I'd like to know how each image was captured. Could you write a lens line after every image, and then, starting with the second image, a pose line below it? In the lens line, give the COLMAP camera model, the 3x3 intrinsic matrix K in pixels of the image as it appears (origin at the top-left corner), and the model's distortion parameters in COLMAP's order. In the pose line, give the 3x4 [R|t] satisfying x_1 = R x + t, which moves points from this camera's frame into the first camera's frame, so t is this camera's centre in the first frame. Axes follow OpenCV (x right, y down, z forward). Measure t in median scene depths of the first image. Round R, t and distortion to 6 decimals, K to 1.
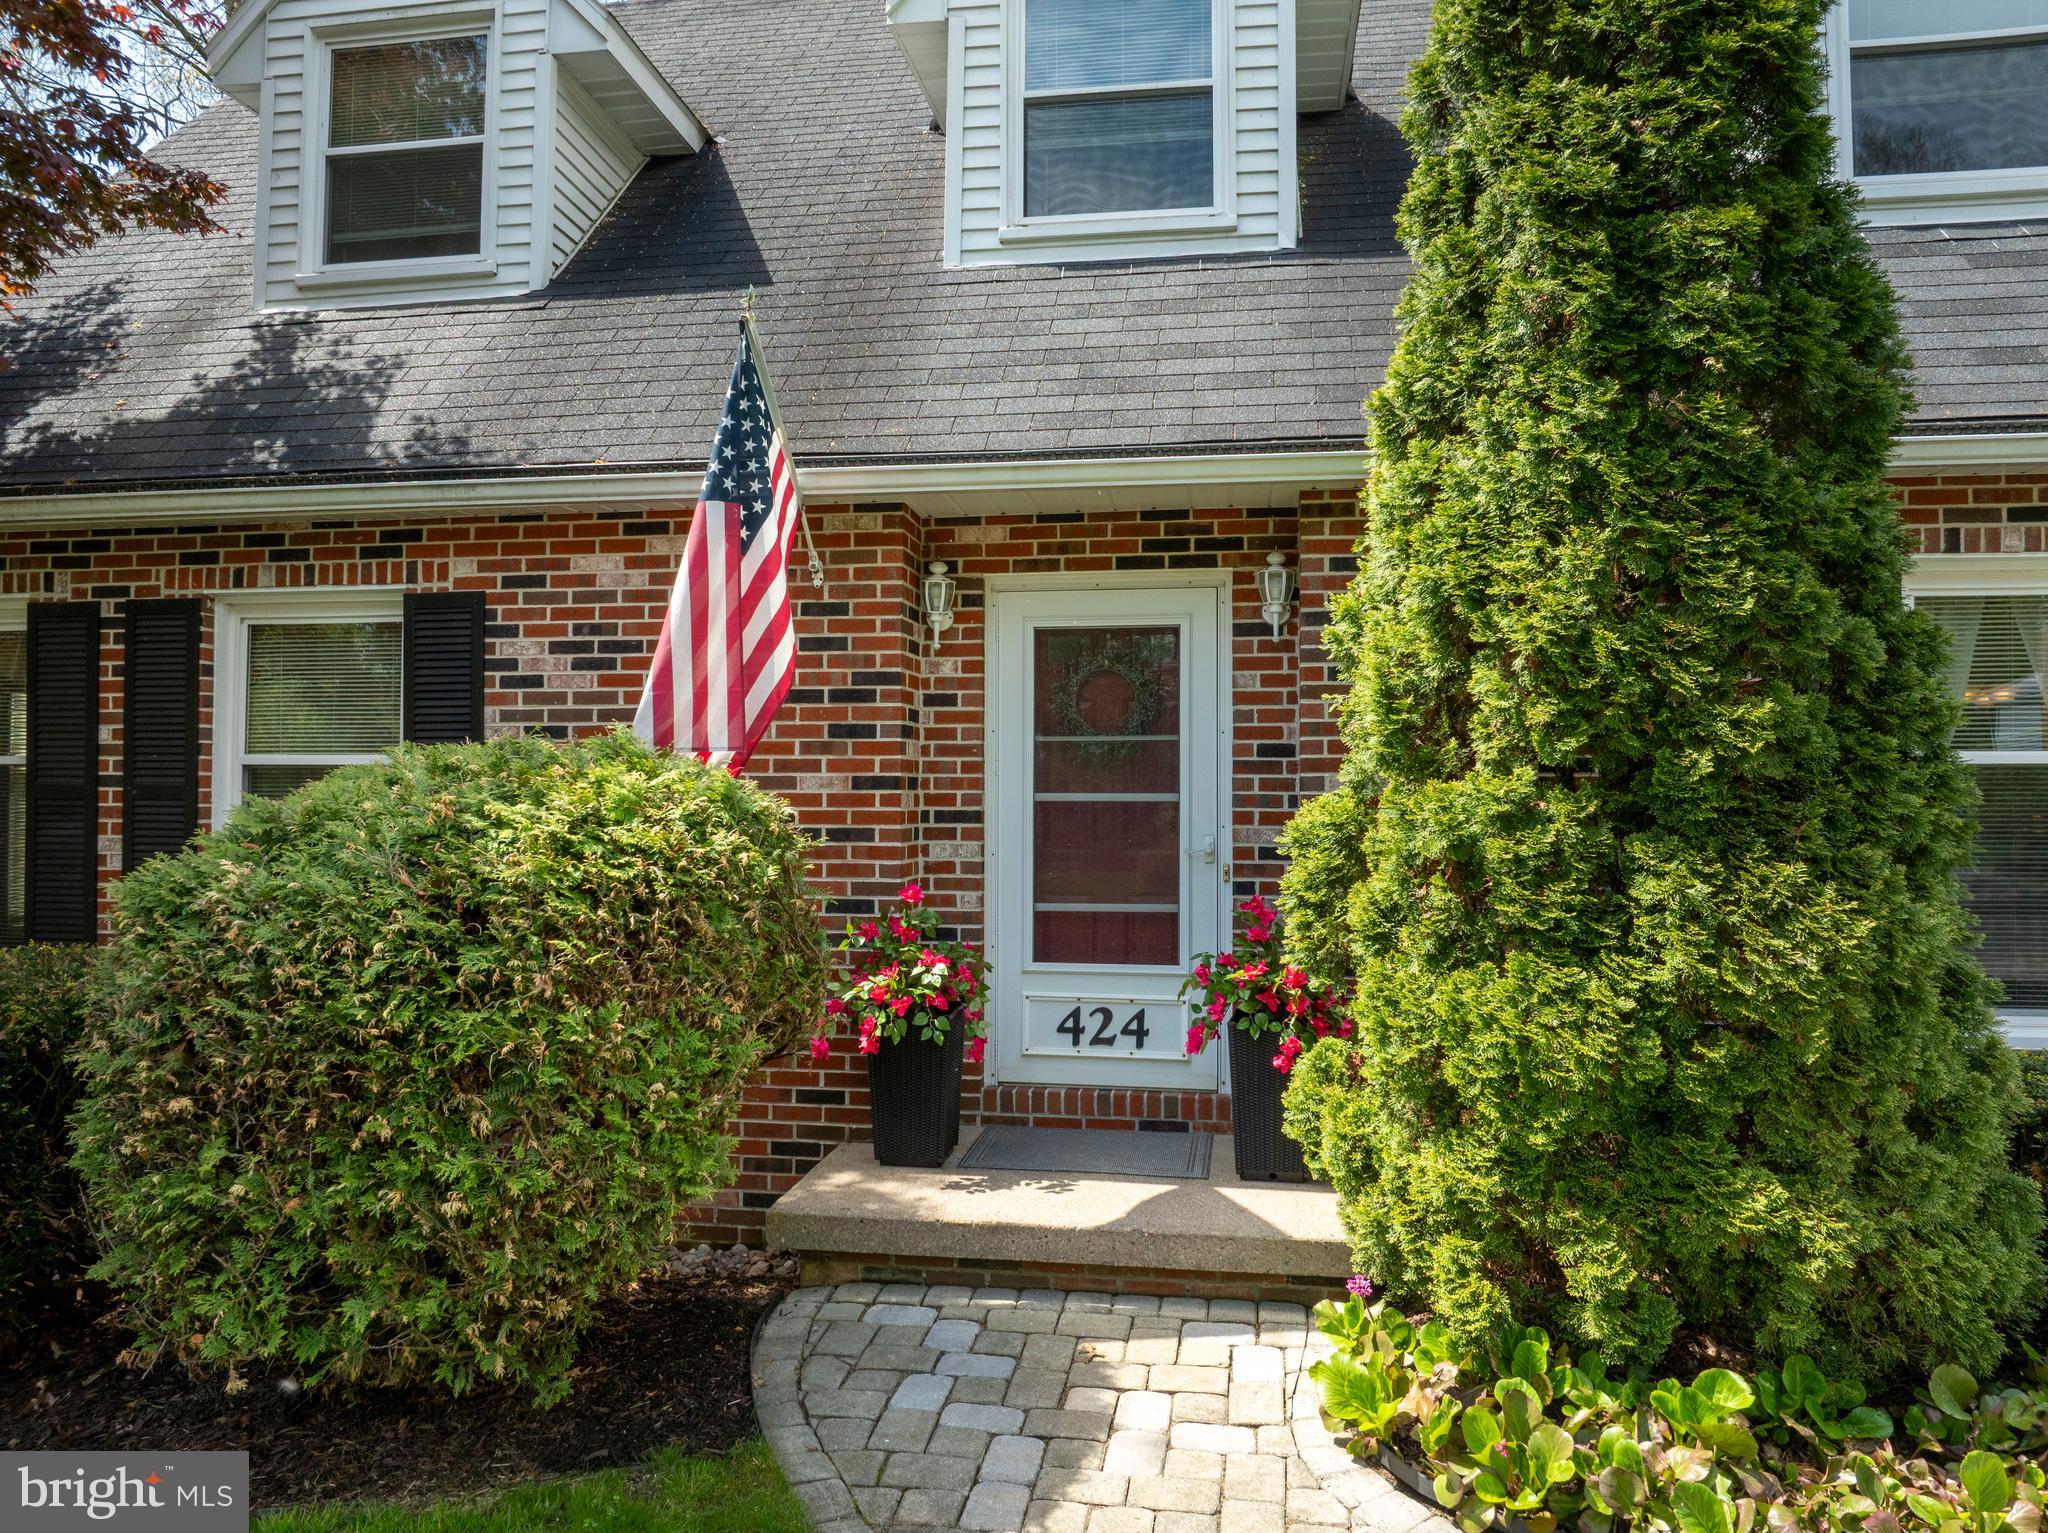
lens RADIAL K [[1438.4, 0, 1024.0], [0, 1438.4, 766.5], [0, 0, 1]] dist [-0.040820, 0.007250]
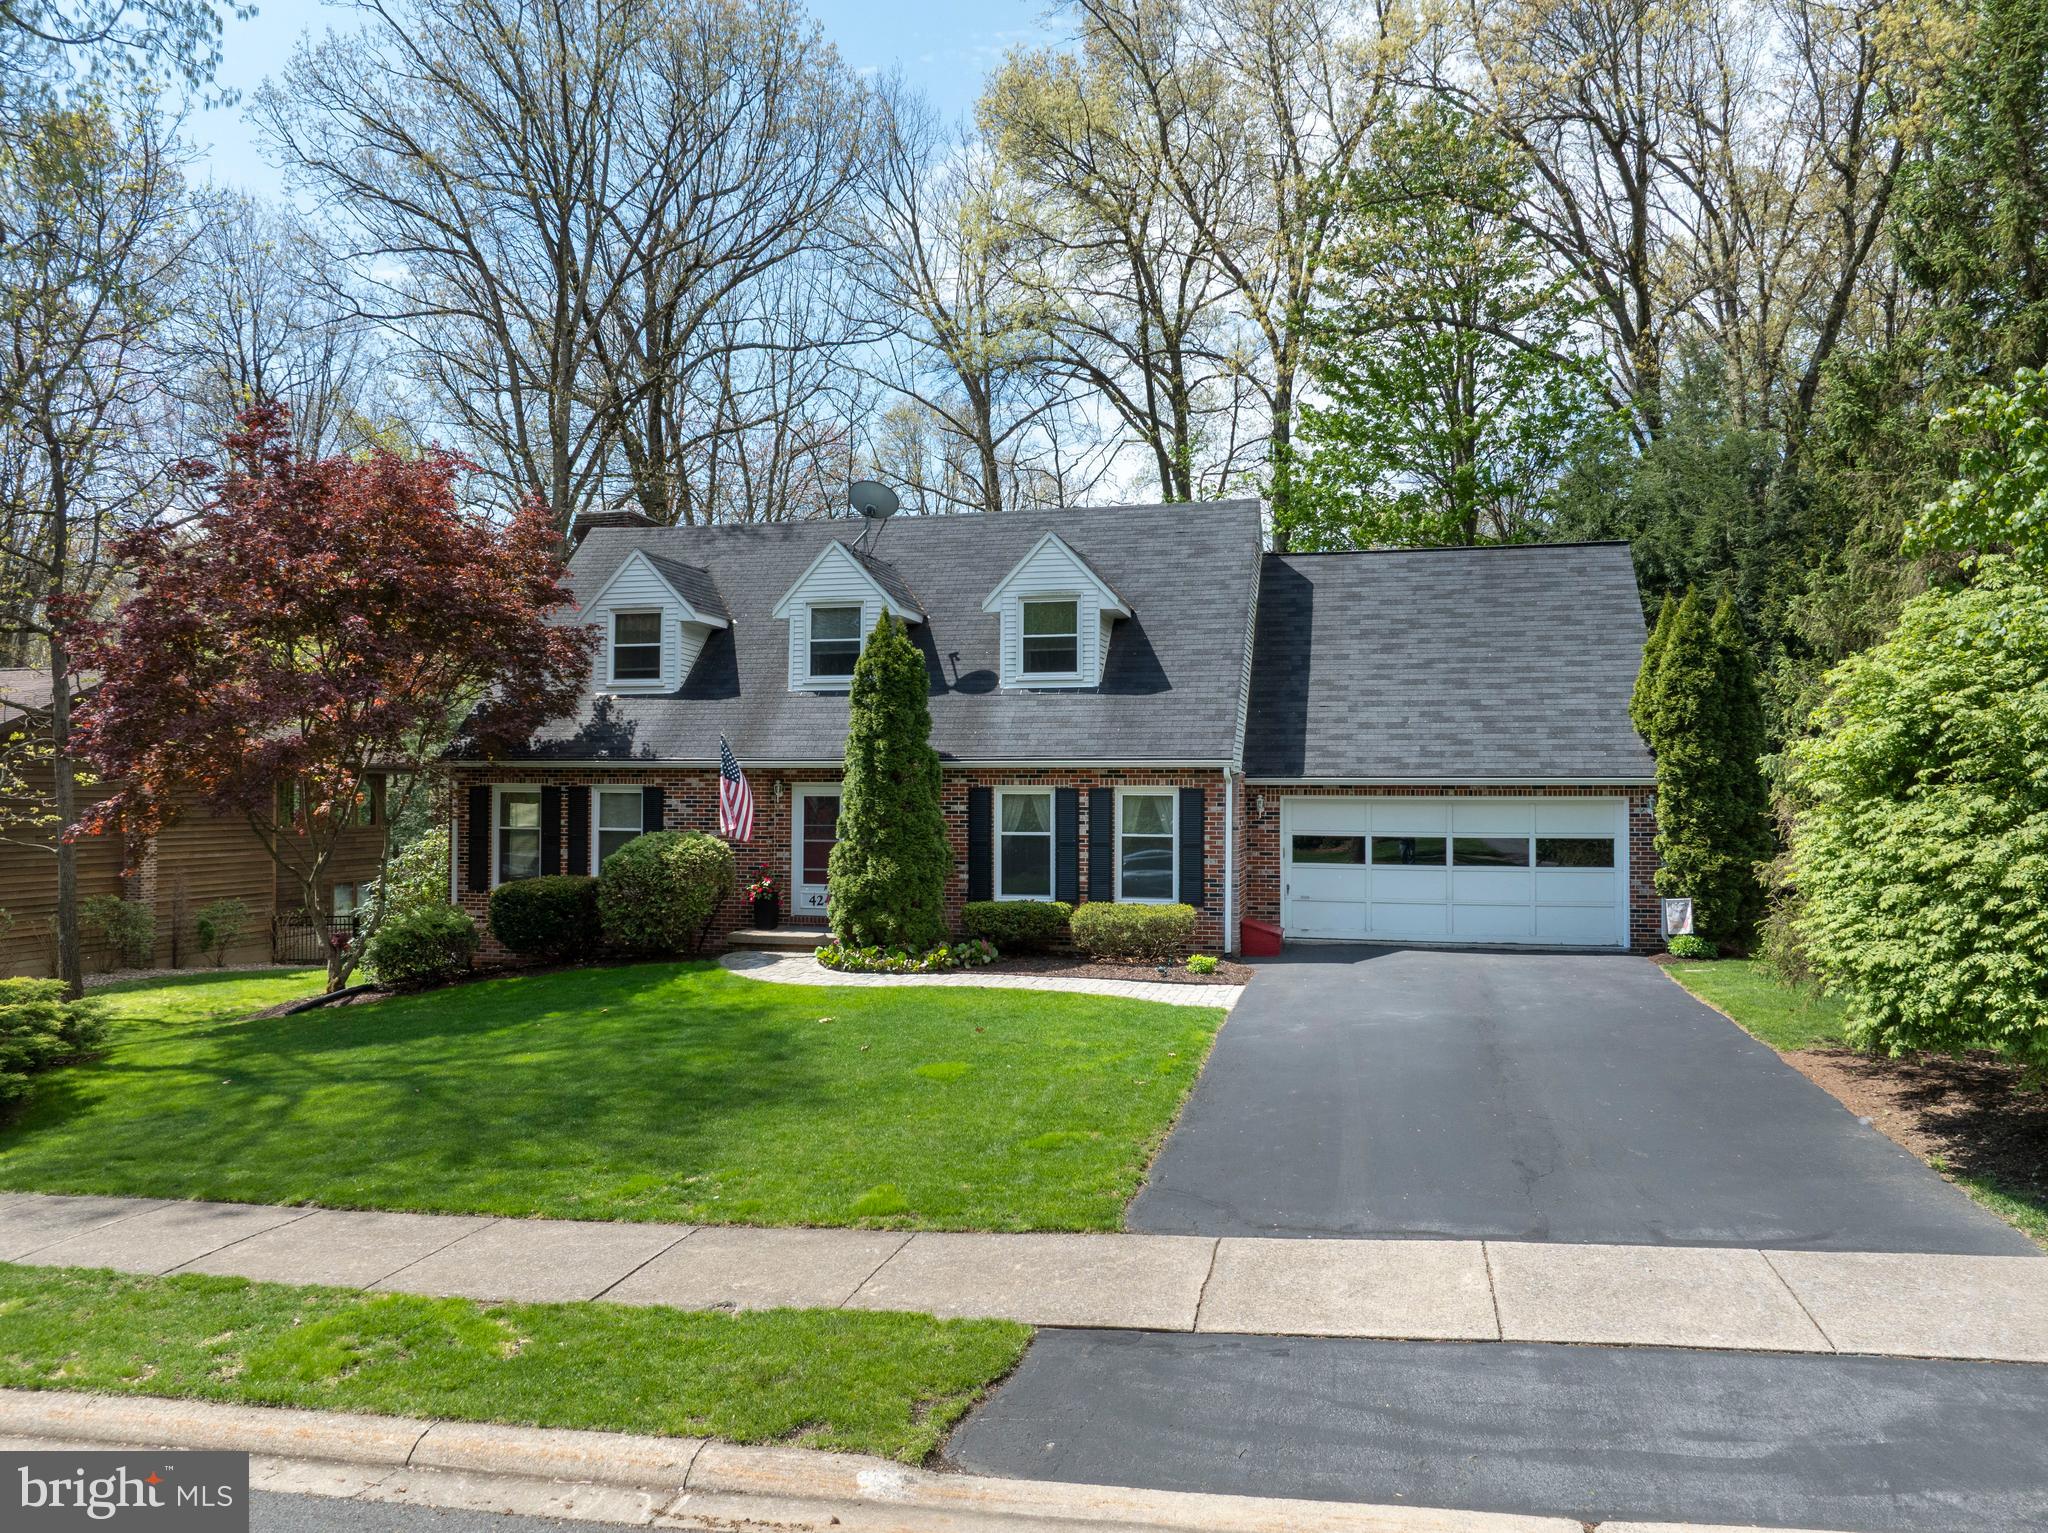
lens RADIAL K [[1438.4, 0, 1024.0], [0, 1438.4, 766.5], [0, 0, 1]] dist [-0.040820, 0.007250]
pose [[0.996198, -0.000166, -0.087124, 1.195396], [-0.000057, 0.999997, -0.002550, -0.214939], [0.087124, 0.002545, 0.996194, -3.566907]]
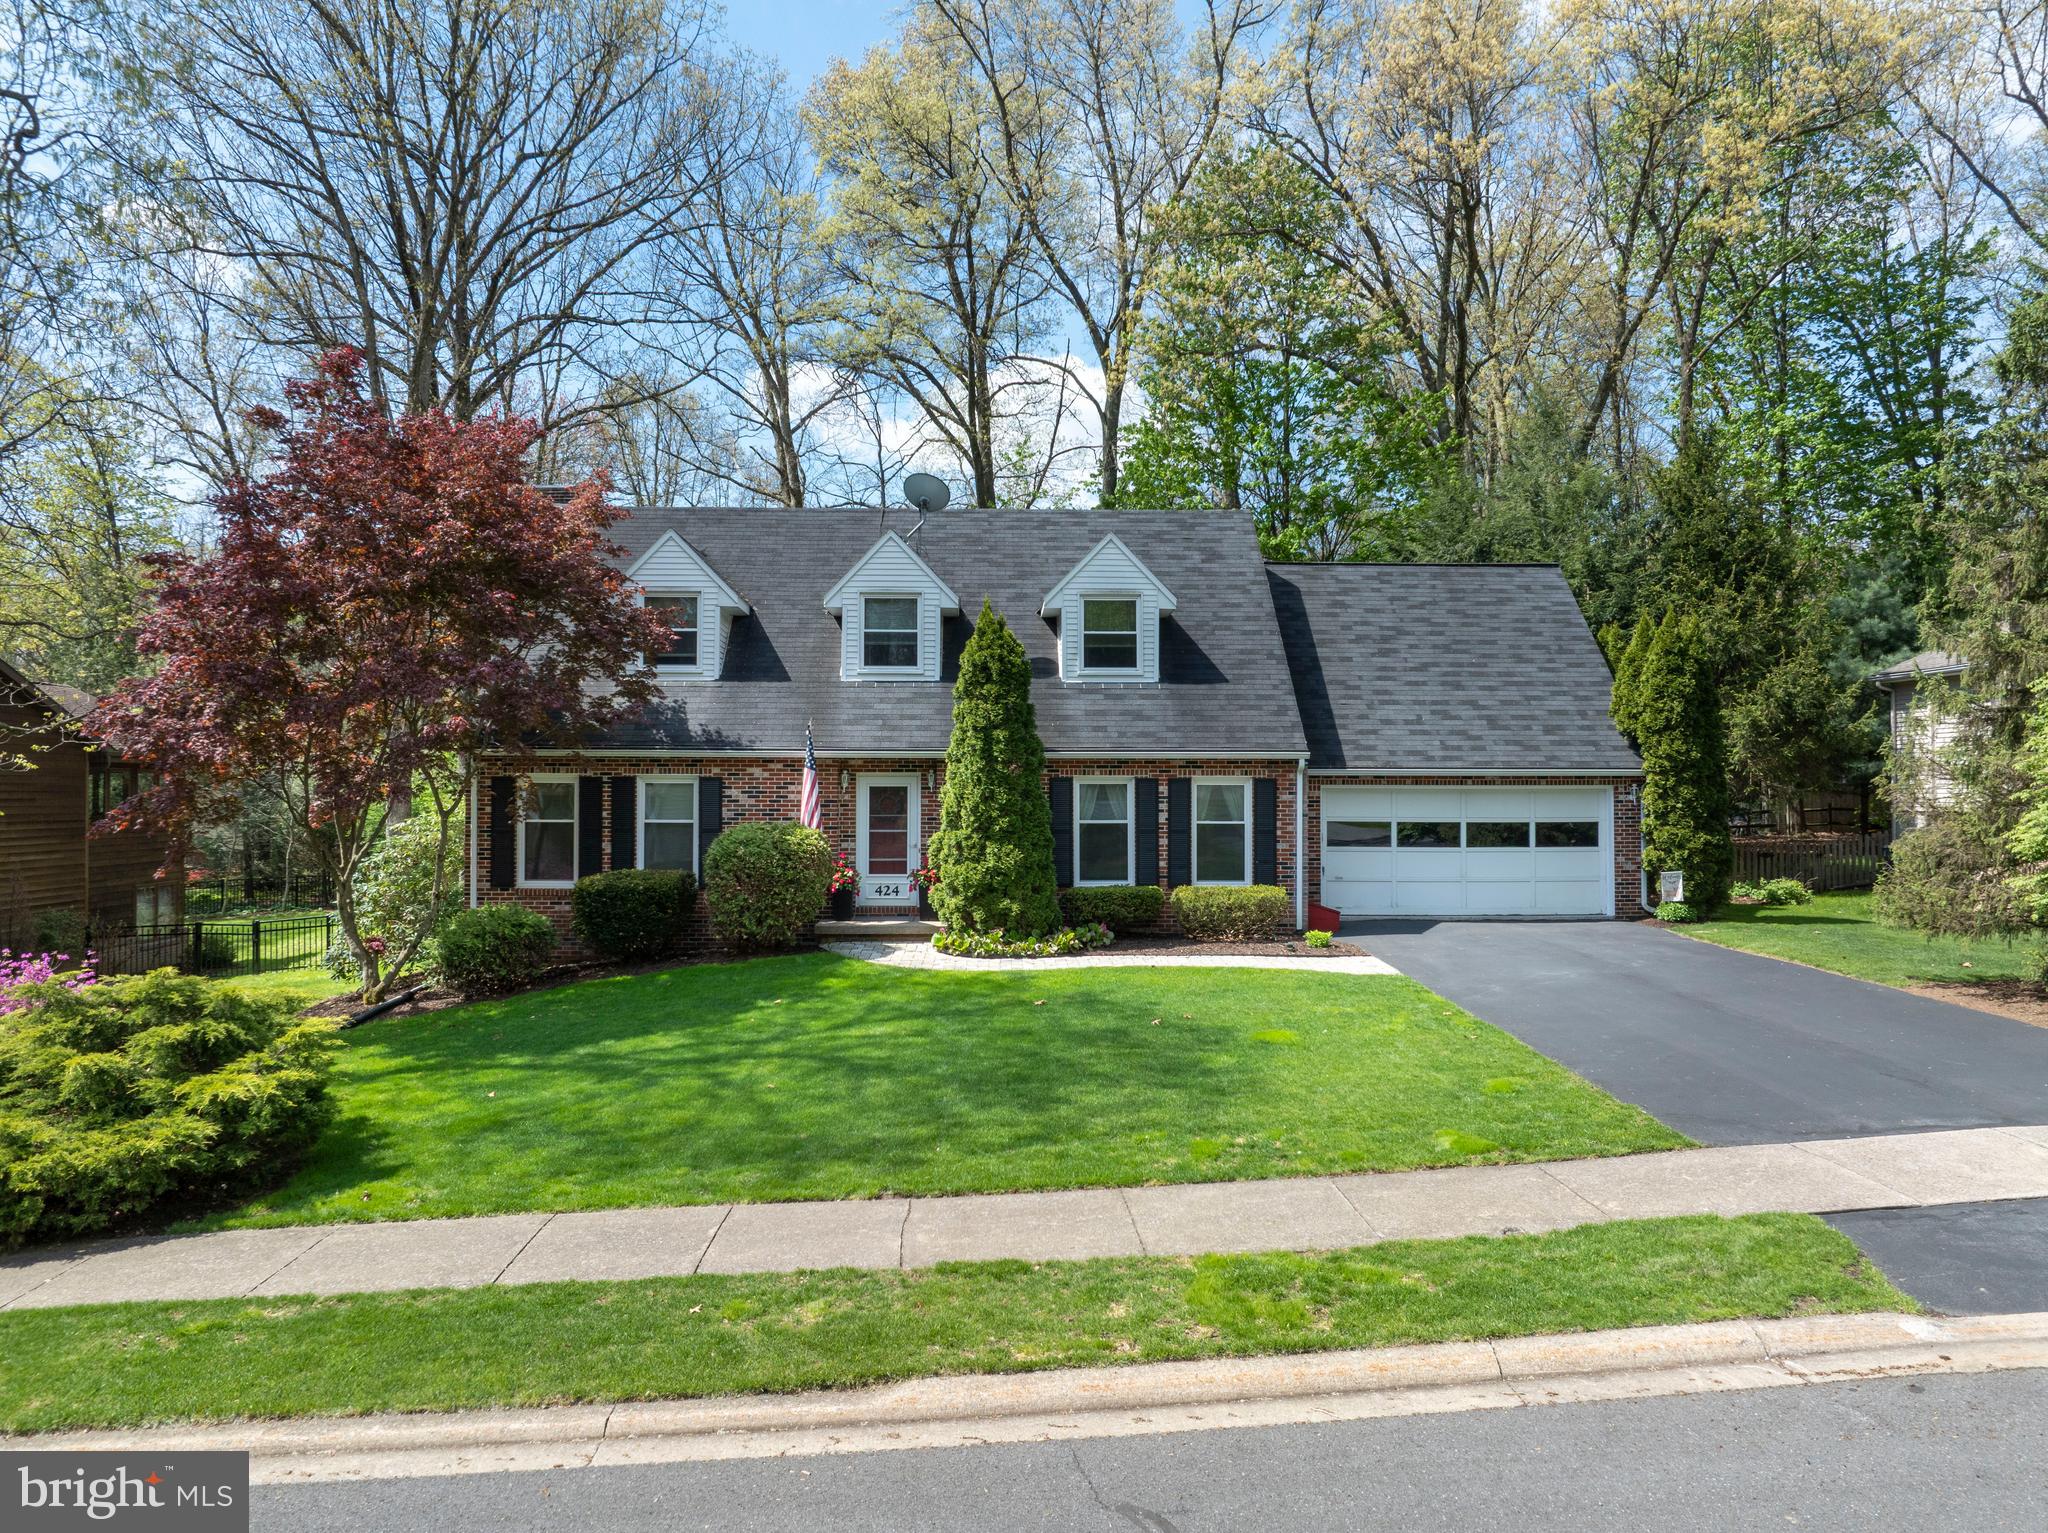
lens RADIAL K [[1438.4, 0, 1024.0], [0, 1438.4, 766.5], [0, 0, 1]] dist [-0.040820, 0.007250]
pose [[0.982472, 0.003035, 0.186384, -0.388649], [-0.002914, 0.999995, -0.000926, -0.190615], [-0.186386, 0.000367, 0.982477, -3.650953]]
